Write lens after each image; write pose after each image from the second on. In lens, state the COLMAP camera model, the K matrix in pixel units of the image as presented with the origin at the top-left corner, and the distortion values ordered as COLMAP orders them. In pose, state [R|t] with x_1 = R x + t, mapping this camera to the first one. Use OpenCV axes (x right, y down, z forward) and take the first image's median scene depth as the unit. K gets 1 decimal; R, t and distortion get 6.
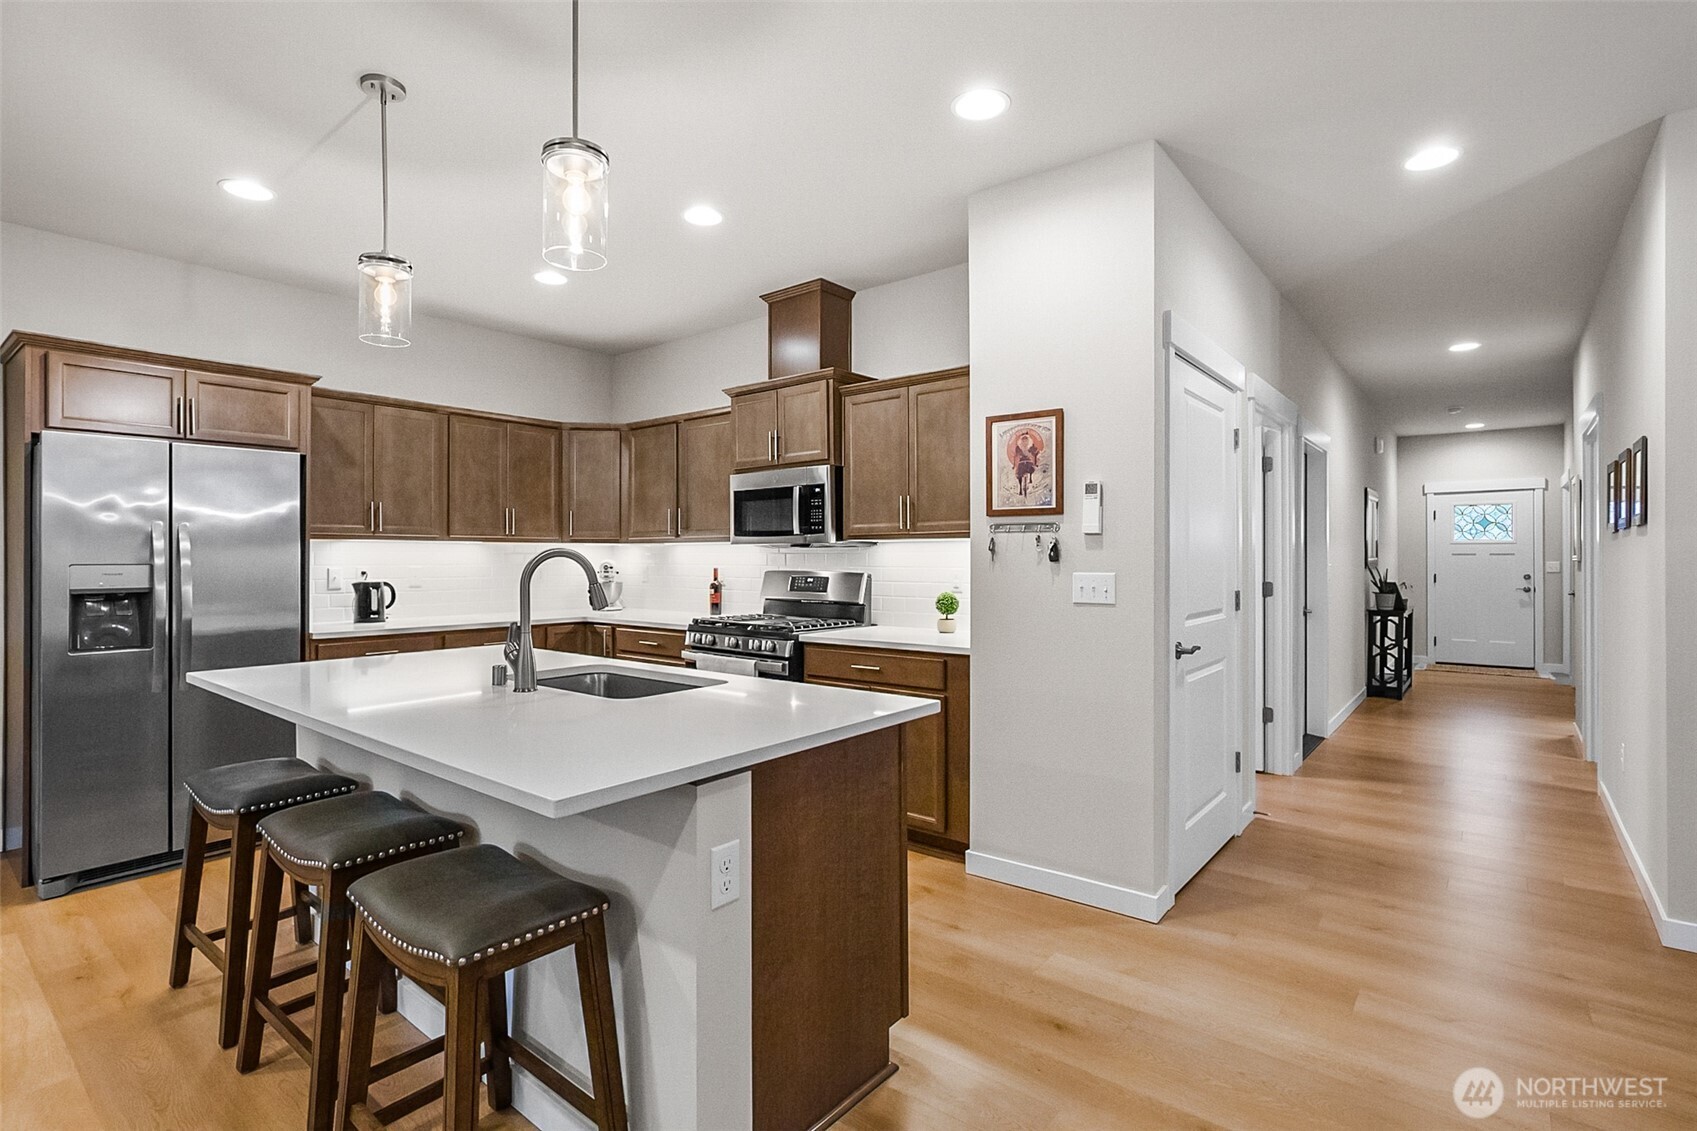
lens RADIAL K [[801.3, 0, 848.5], [0, 801.3, 565.5], [0, 0, 1]] dist [-0.002602, -0.000424]
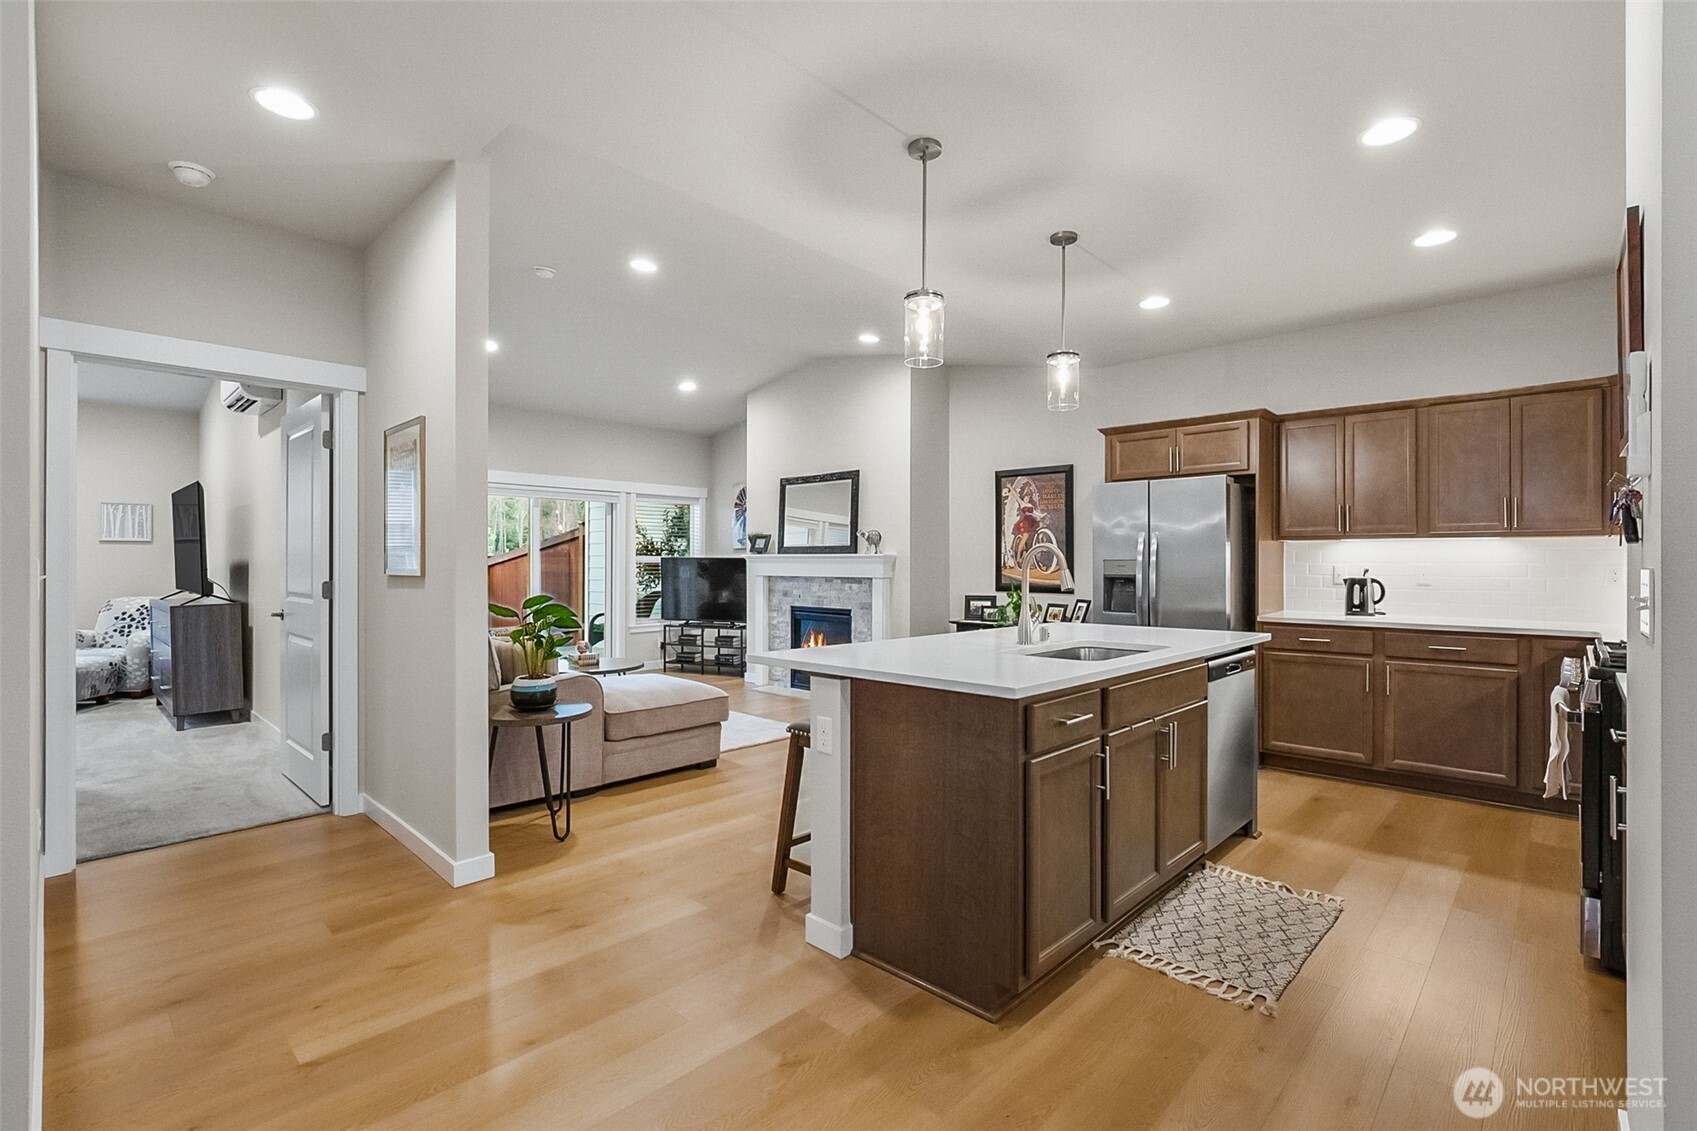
lens RADIAL K [[770.9, 0, 850.7], [0, 770.9, 562.6], [0, 0, 1]] dist [-0.015056, 0.001174]
pose [[-0.083457, -0.001611, -0.996510, 0.667433], [-0.011029, 0.999939, -0.000693, 0.010593], [0.996450, 0.010933, -0.083470, 0.542194]]
